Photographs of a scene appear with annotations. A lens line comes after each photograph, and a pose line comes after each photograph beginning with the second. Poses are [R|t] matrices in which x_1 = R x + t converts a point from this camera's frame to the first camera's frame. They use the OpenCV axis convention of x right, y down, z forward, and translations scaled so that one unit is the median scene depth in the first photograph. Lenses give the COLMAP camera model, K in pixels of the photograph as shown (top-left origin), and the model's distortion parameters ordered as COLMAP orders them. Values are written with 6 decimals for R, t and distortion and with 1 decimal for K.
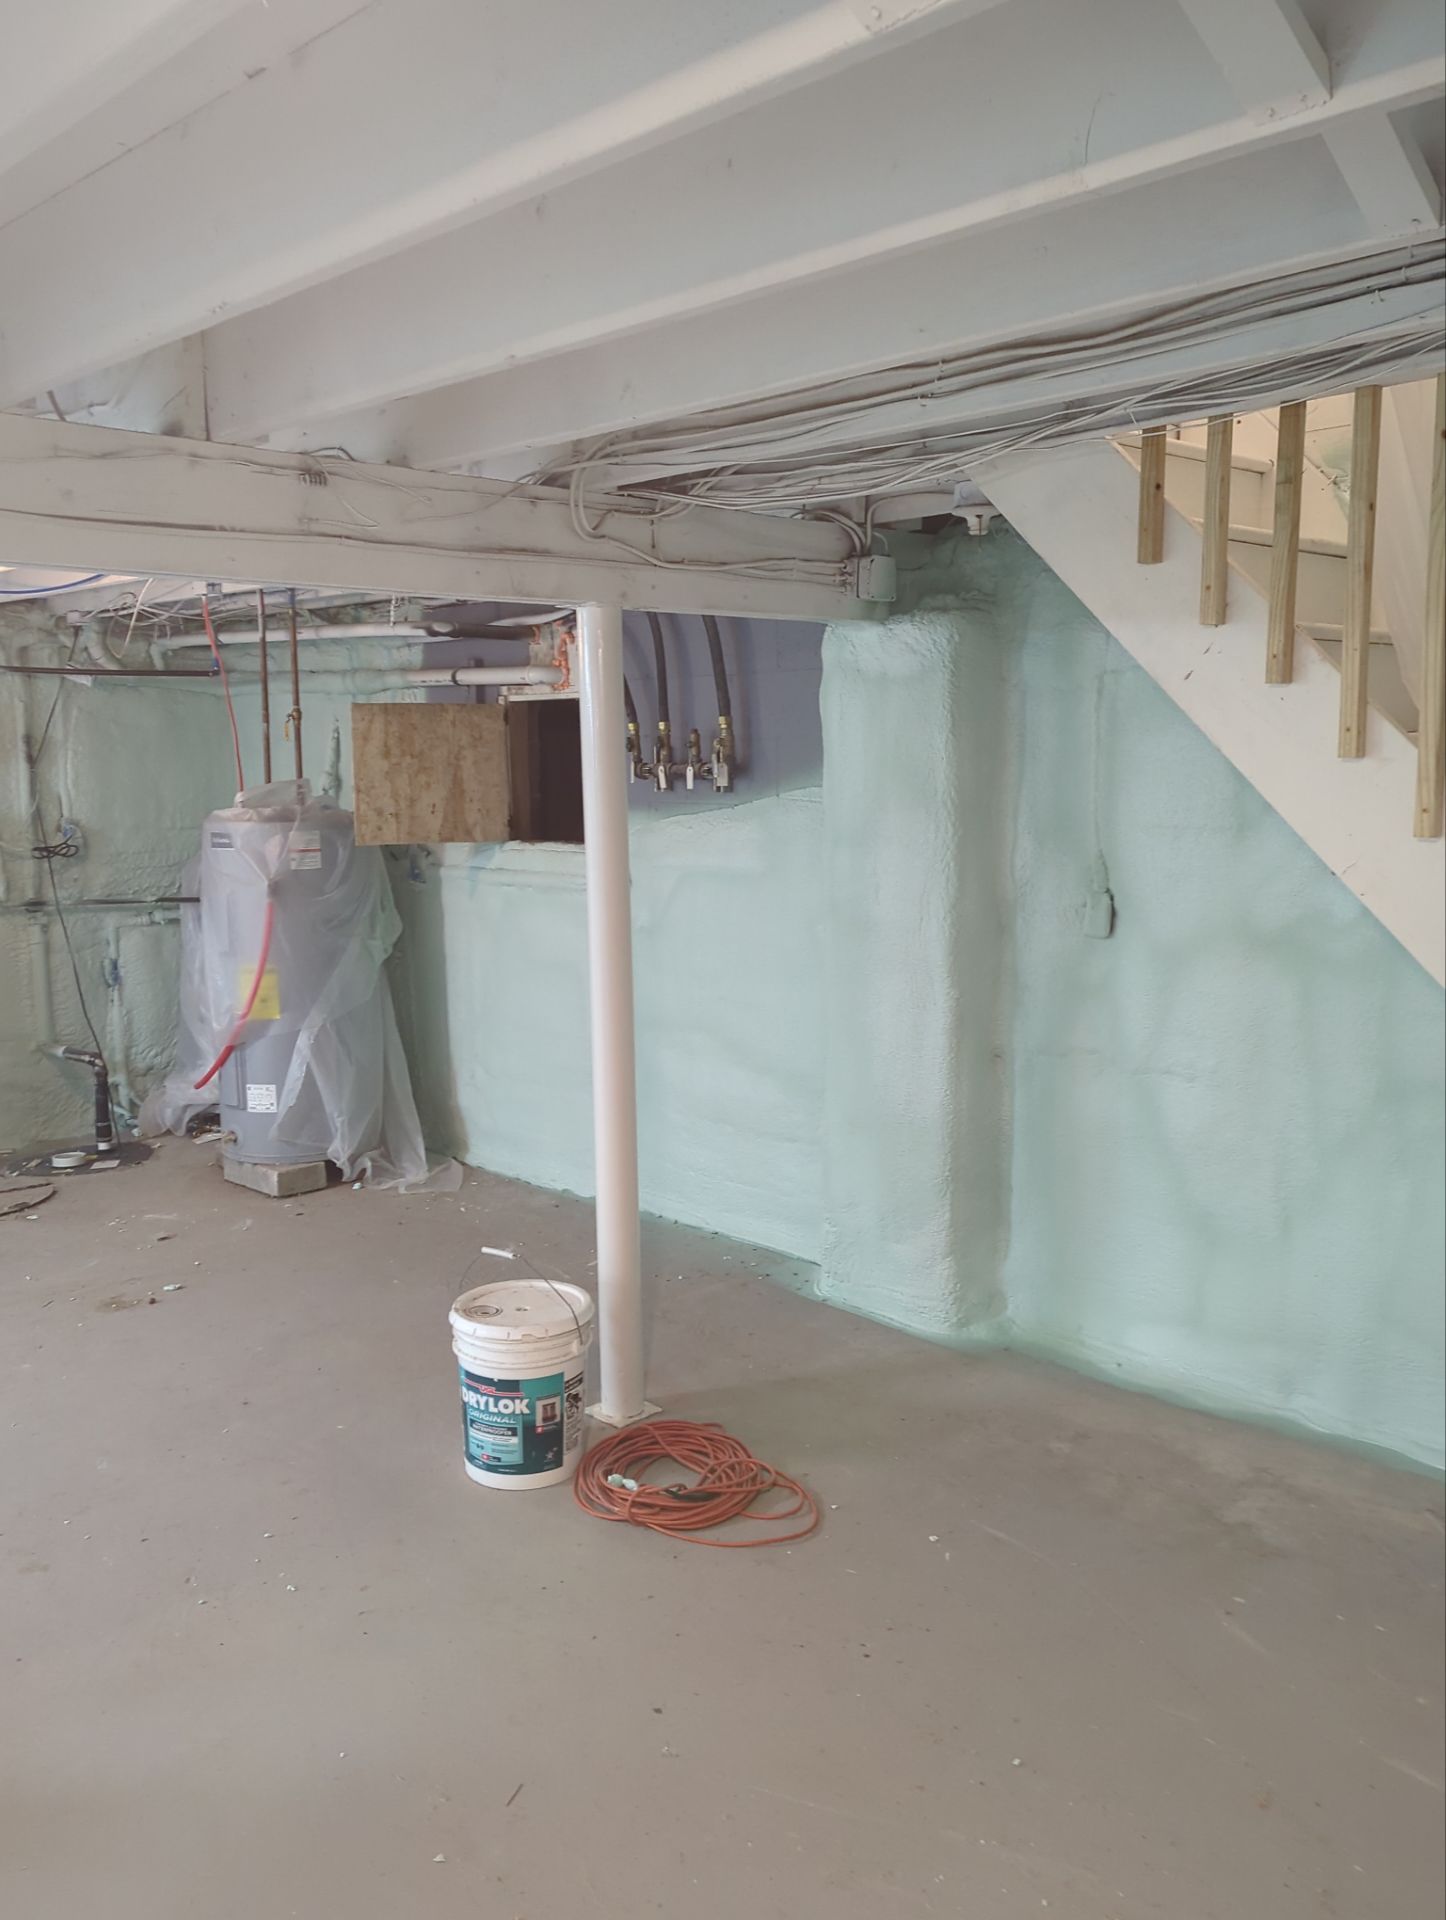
lens RADIAL K [[1565.1, 0, 729.4], [0, 1565.1, 962.8], [0, 0, 1]] dist [0.075181, -0.074096]
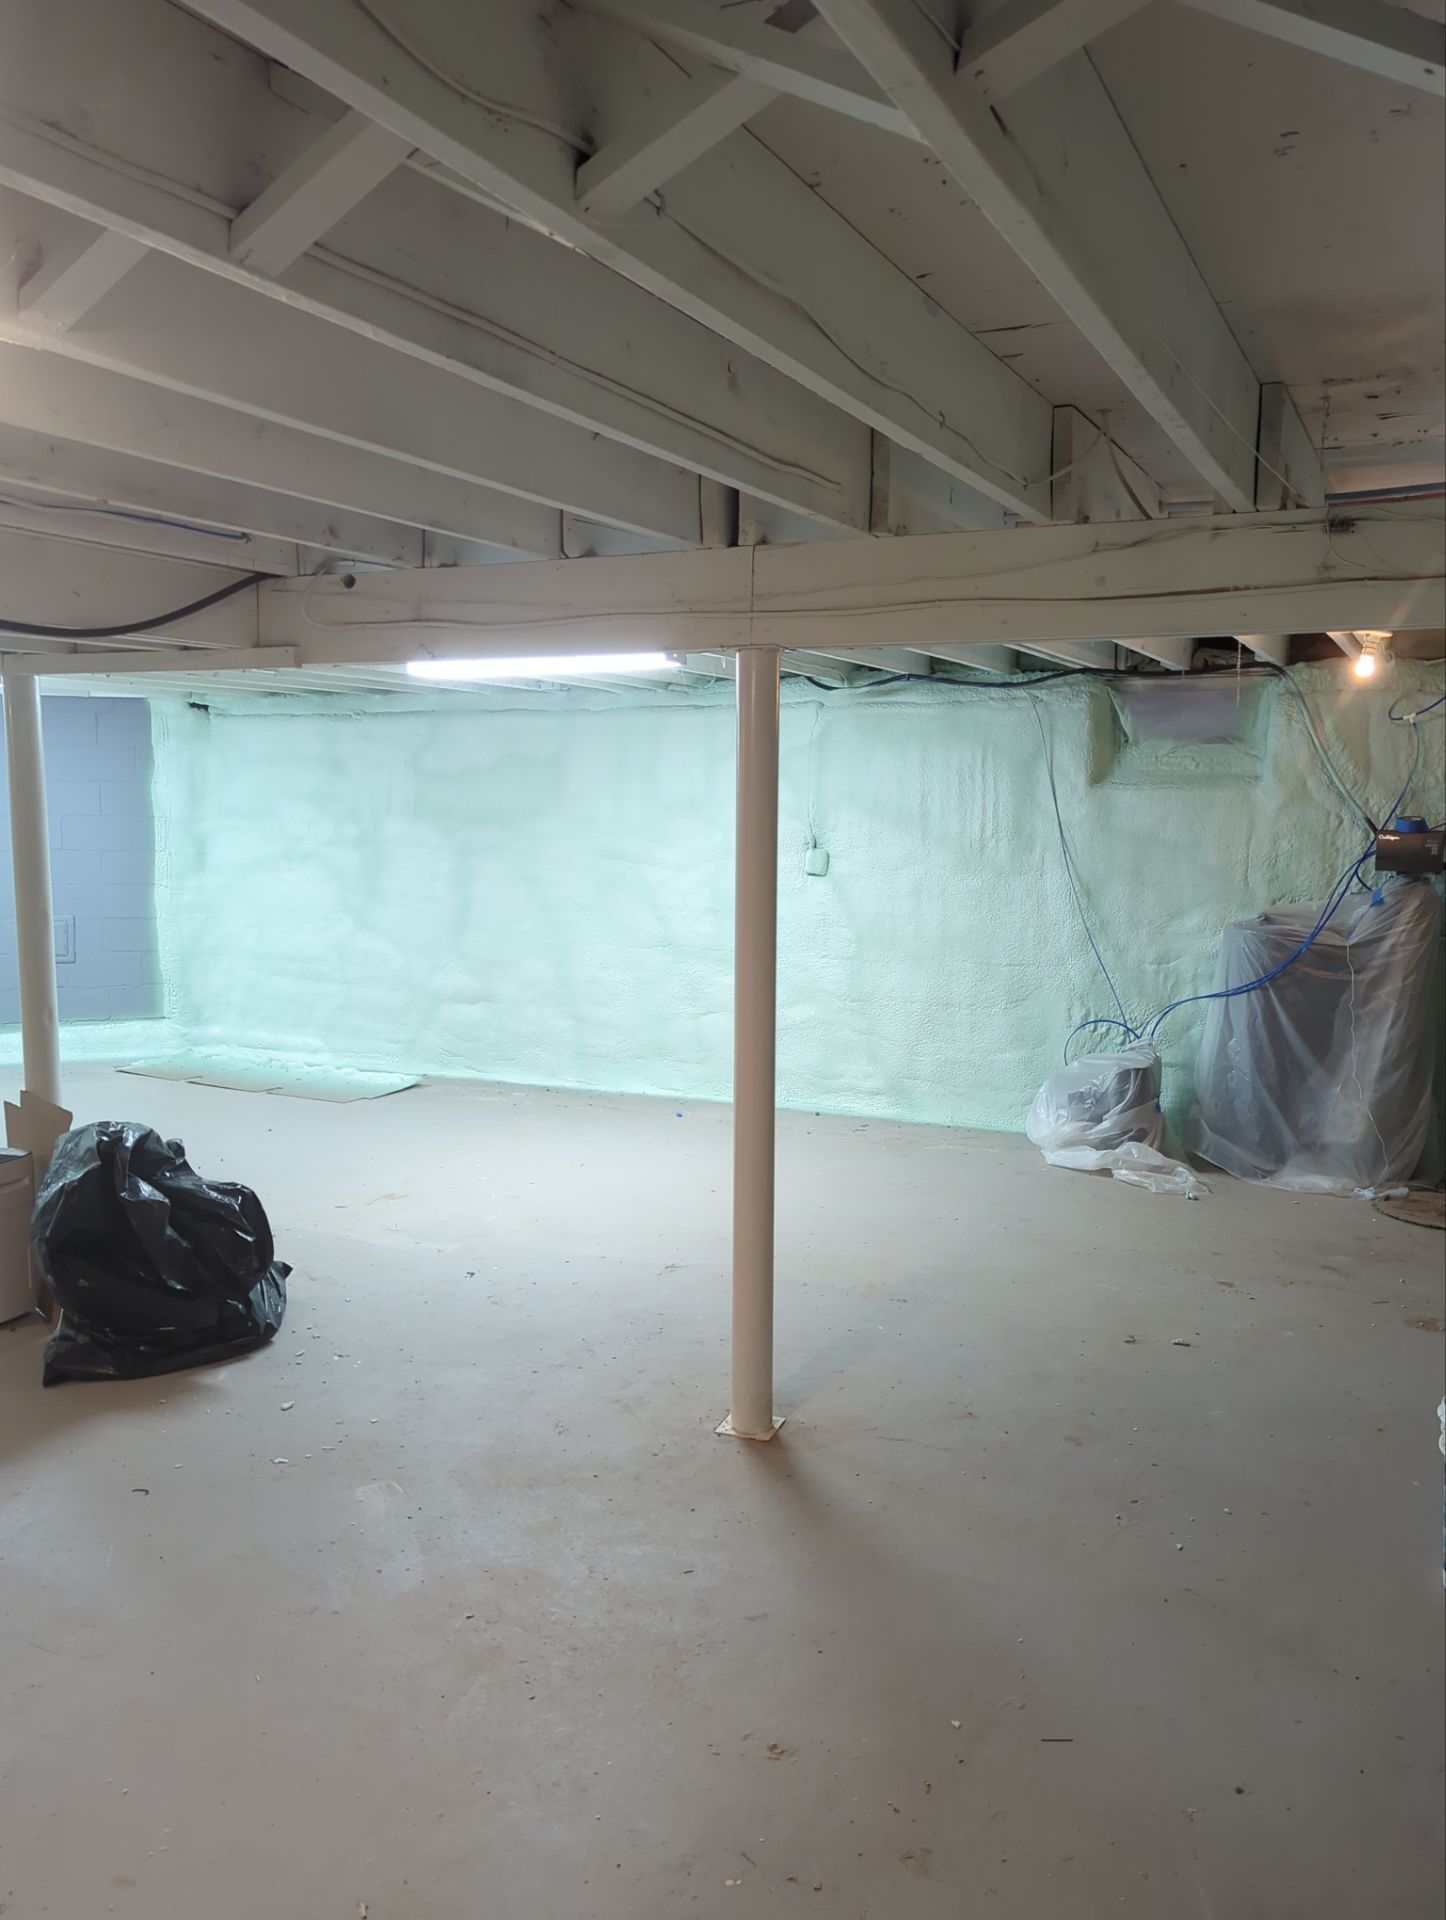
lens RADIAL K [[1565.1, 0, 729.4], [0, 1565.1, 962.8], [0, 0, 1]] dist [0.075181, -0.074096]
pose [[0.347375, 0.118576, -0.930199, 0.355761], [-0.144152, 0.986934, 0.071976, -0.023605], [0.926580, 0.109088, 0.359930, 0.165966]]
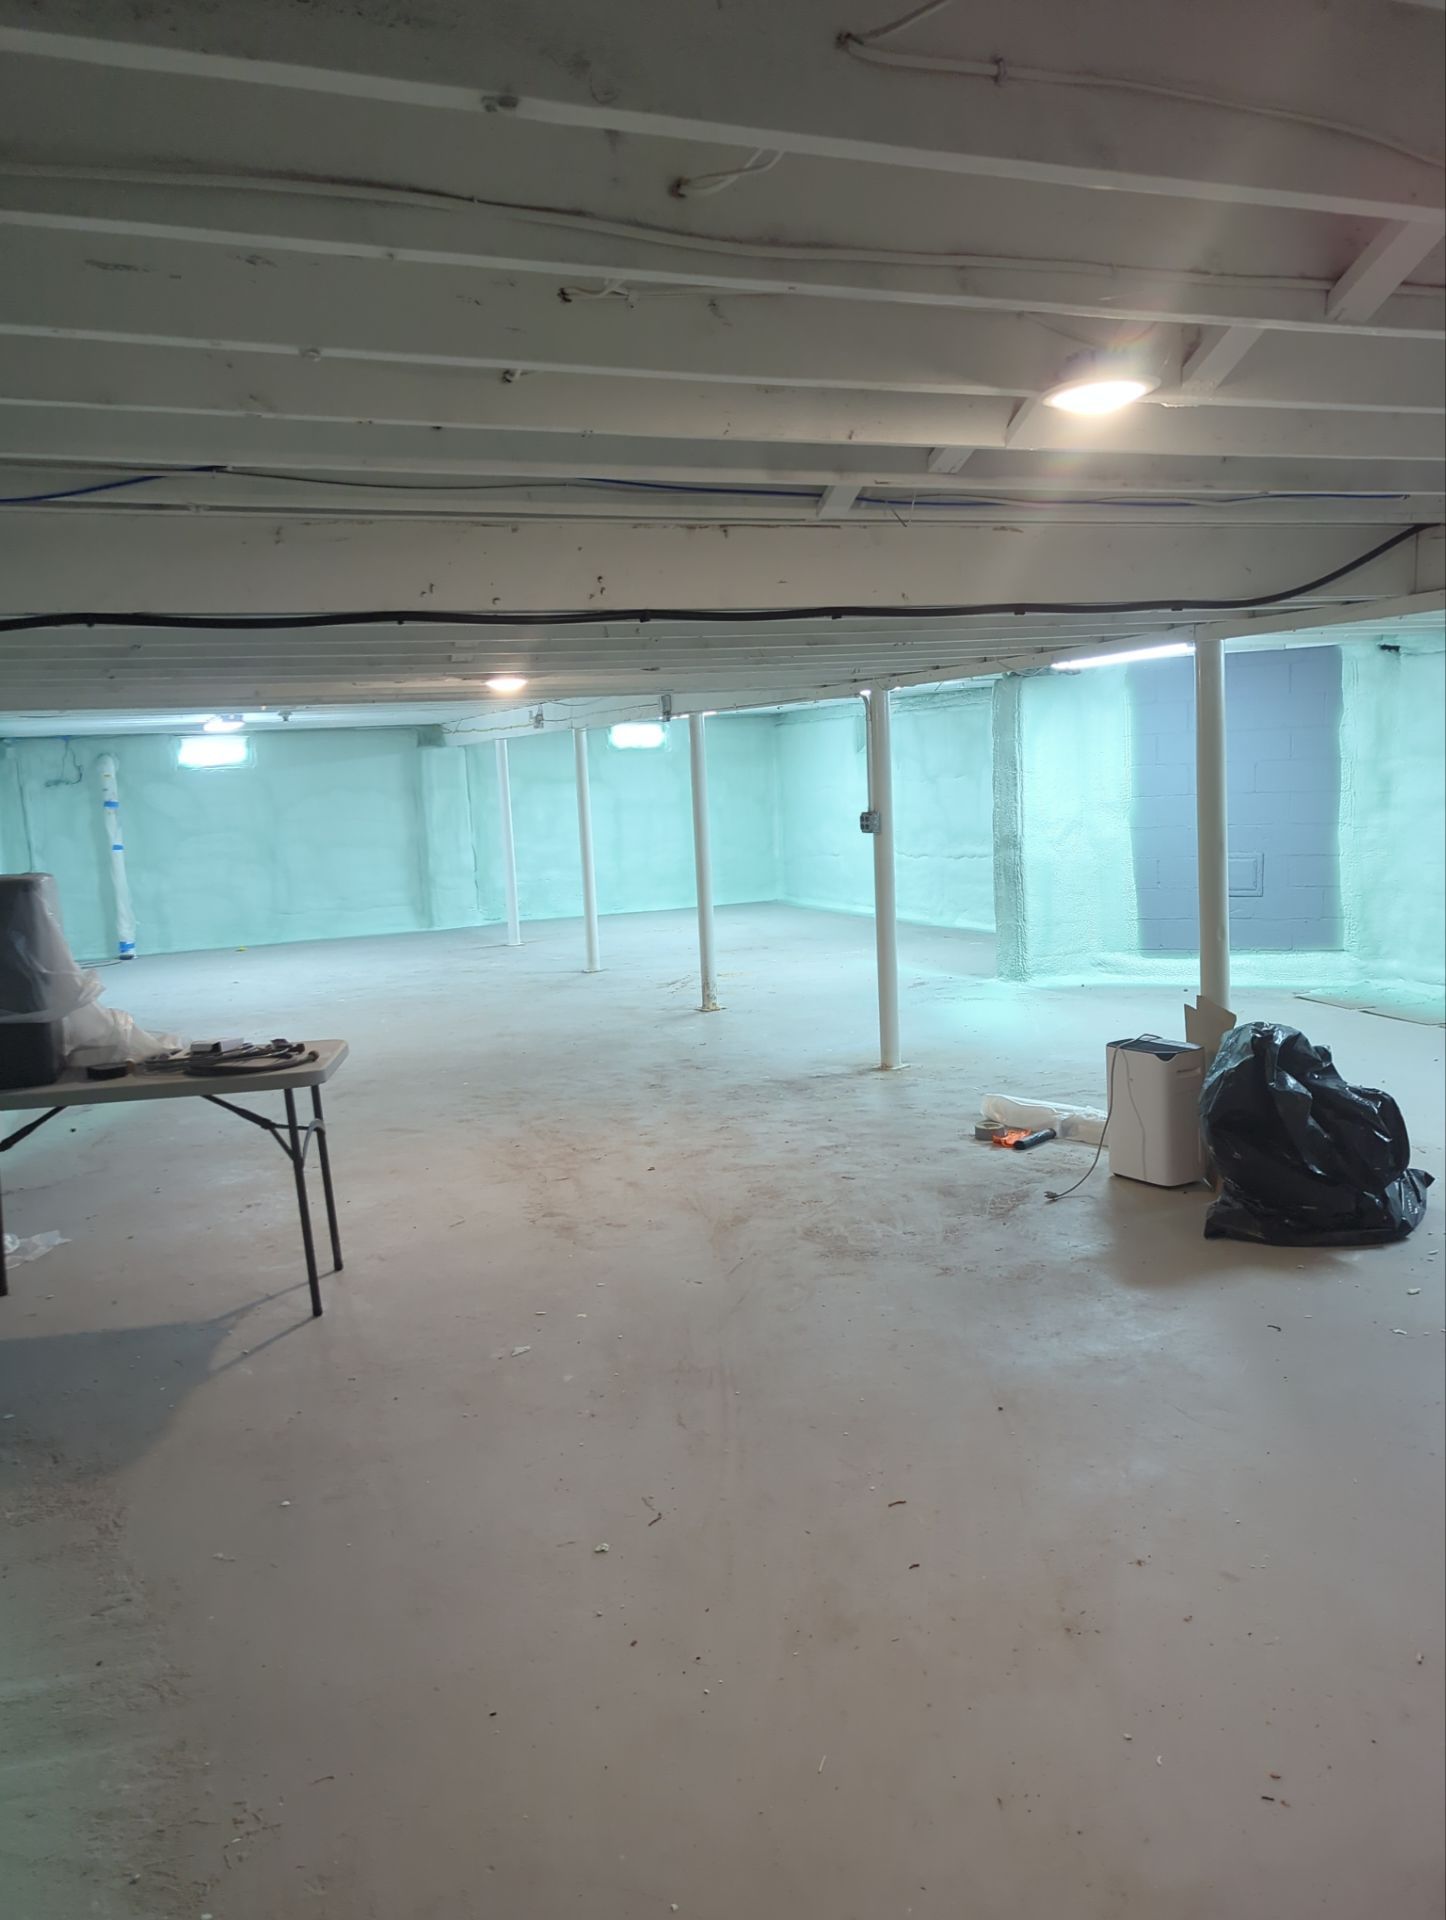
lens RADIAL K [[1565.1, 0, 729.4], [0, 1565.1, 962.8], [0, 0, 1]] dist [0.075181, -0.074096]
pose [[-0.364153, 0.150019, -0.919178, 0.454004], [-0.079388, 0.978350, 0.191127, -0.027274], [0.927950, 0.142571, -0.344359, 0.190174]]
